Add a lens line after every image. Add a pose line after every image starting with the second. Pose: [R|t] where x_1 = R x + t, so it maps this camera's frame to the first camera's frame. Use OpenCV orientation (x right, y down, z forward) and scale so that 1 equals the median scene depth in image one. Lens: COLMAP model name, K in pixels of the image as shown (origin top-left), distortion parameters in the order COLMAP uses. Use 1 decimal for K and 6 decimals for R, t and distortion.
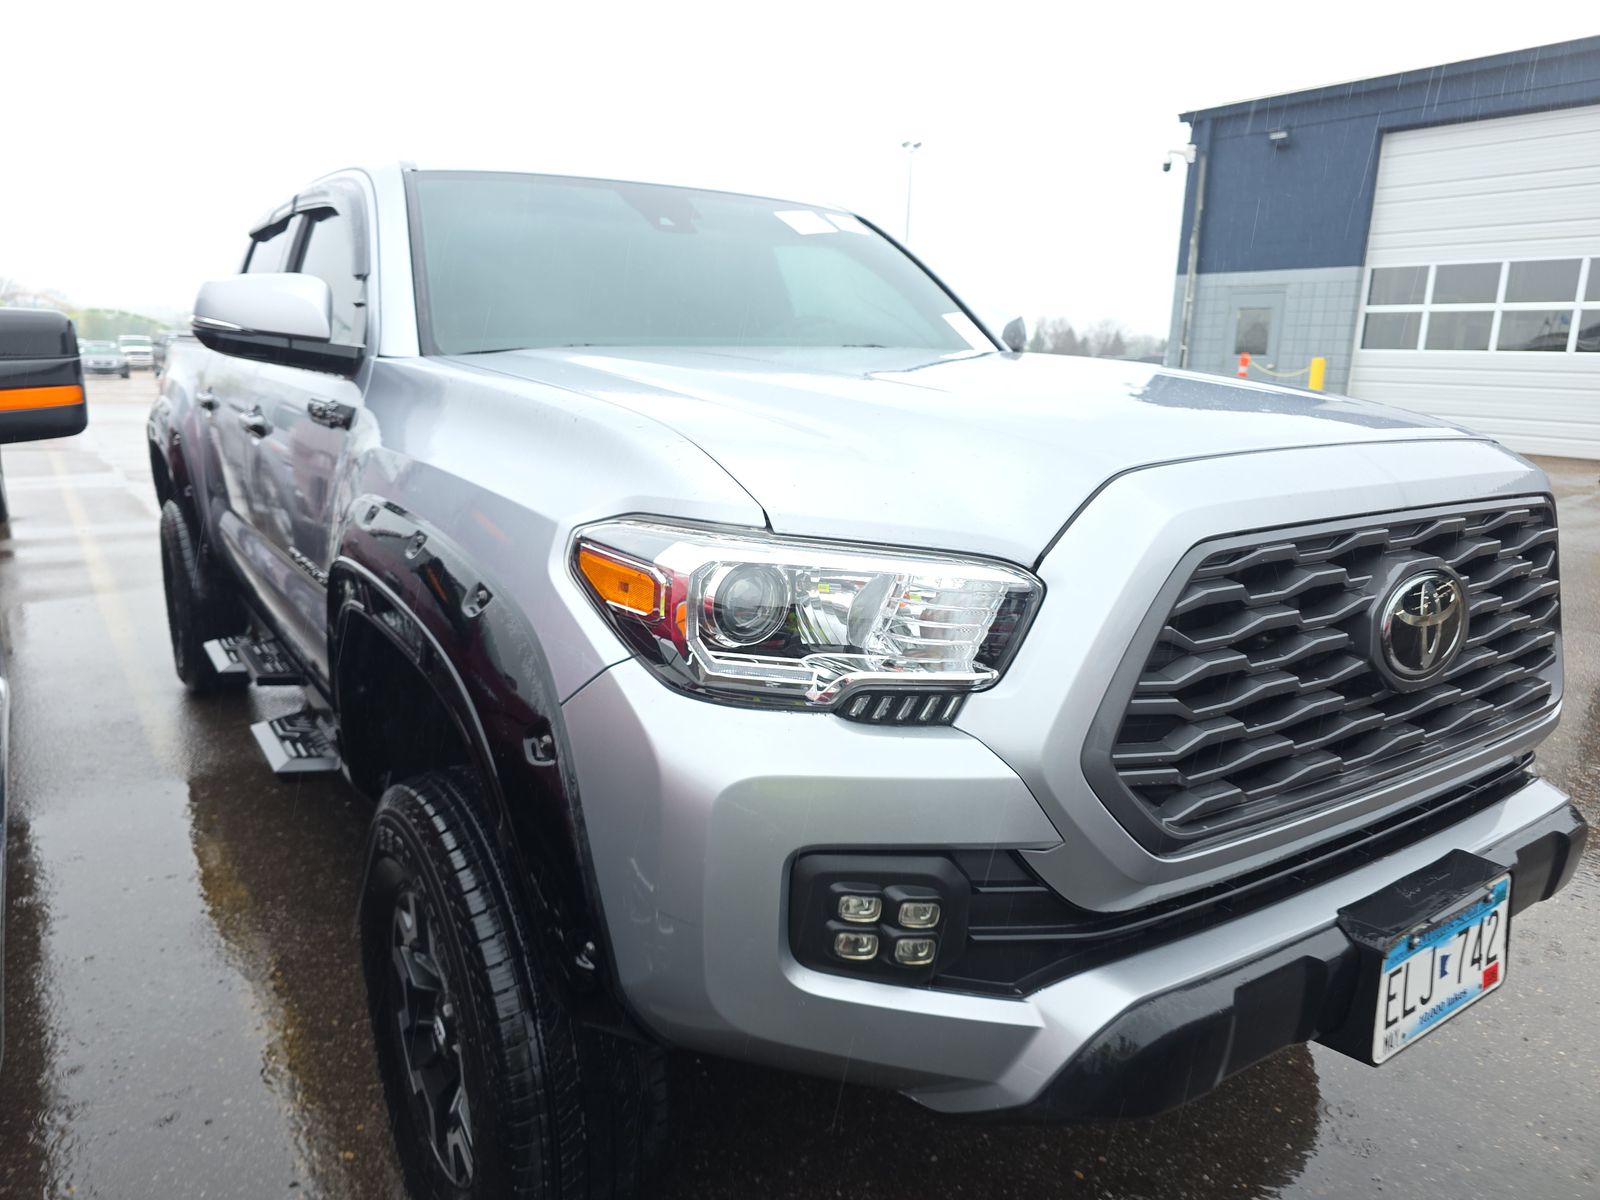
lens RADIAL K [[1084.3, 0, 728.1], [0, 1084.3, 591.0], [0, 0, 1]] dist [0.032643, -0.000191]
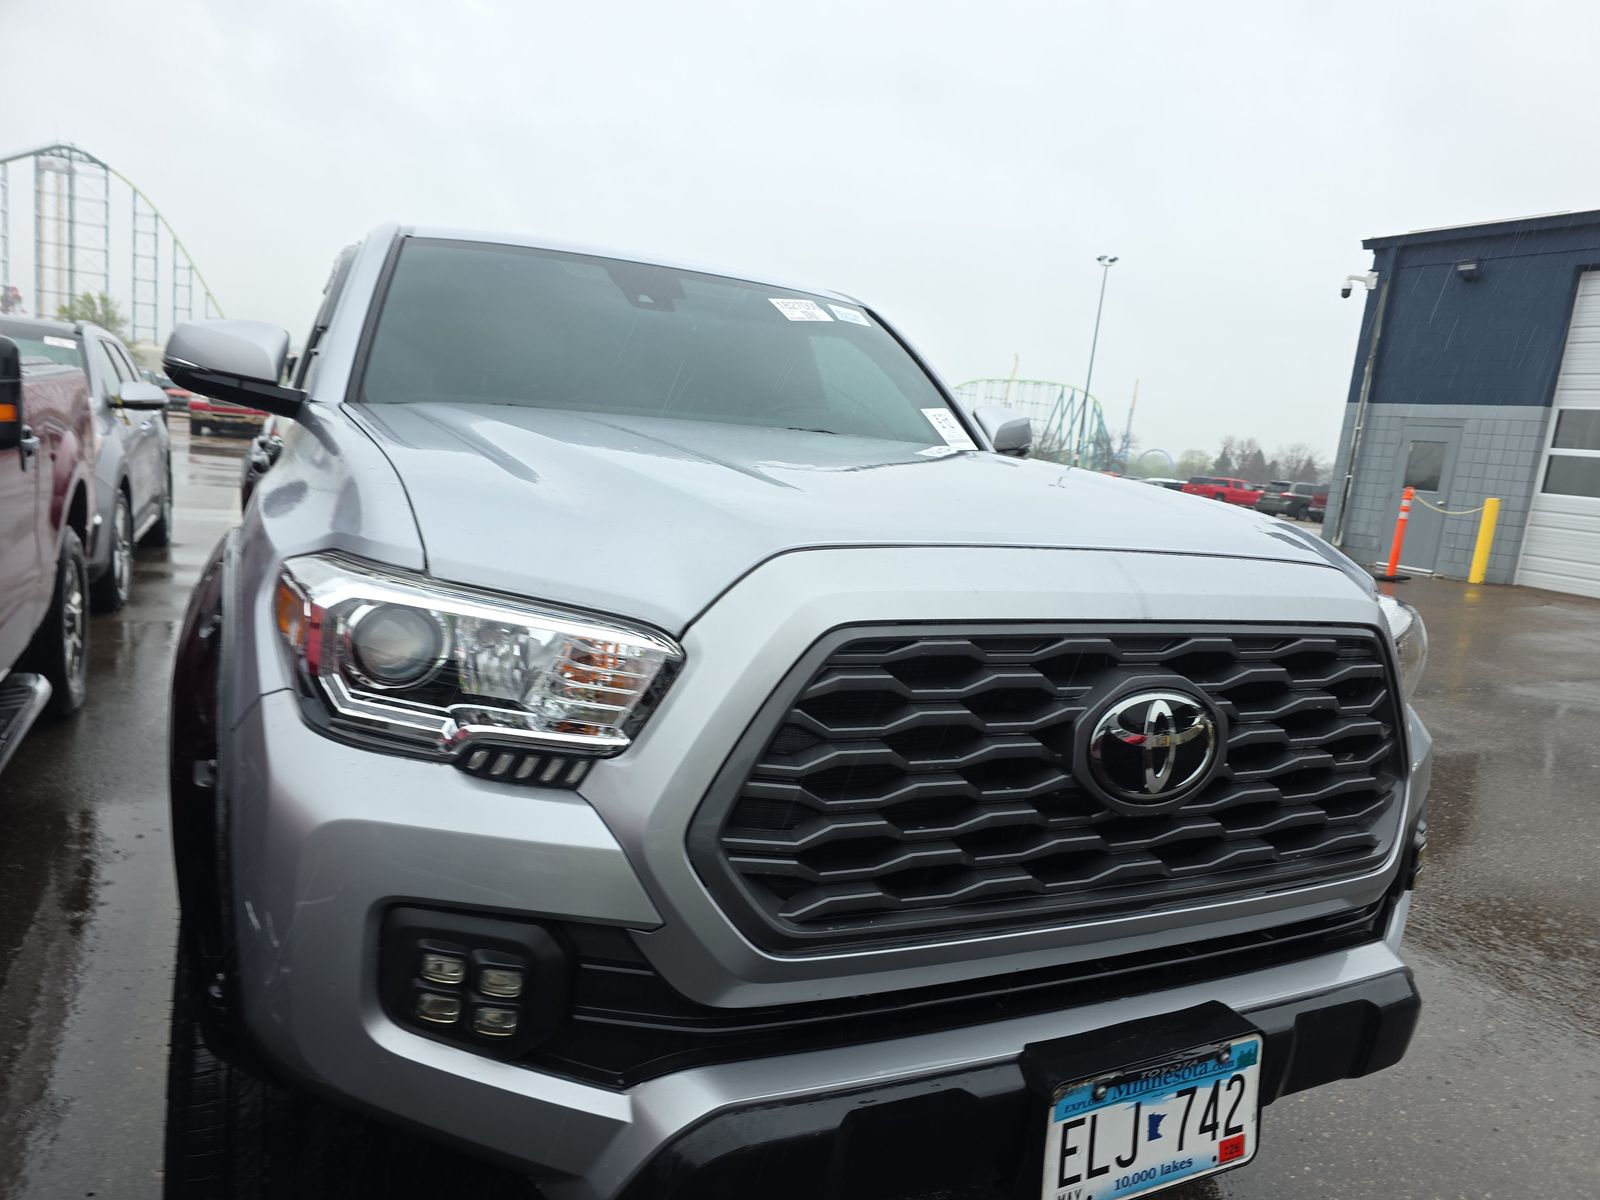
lens RADIAL K [[1084.3, 0, 728.1], [0, 1084.3, 591.0], [0, 0, 1]] dist [0.032643, -0.000191]
pose [[0.989157, 0.090818, -0.115412, 0.386119], [-0.099569, 0.992389, -0.072462, 0.003528], [0.107953, 0.083168, 0.990671, 0.034057]]
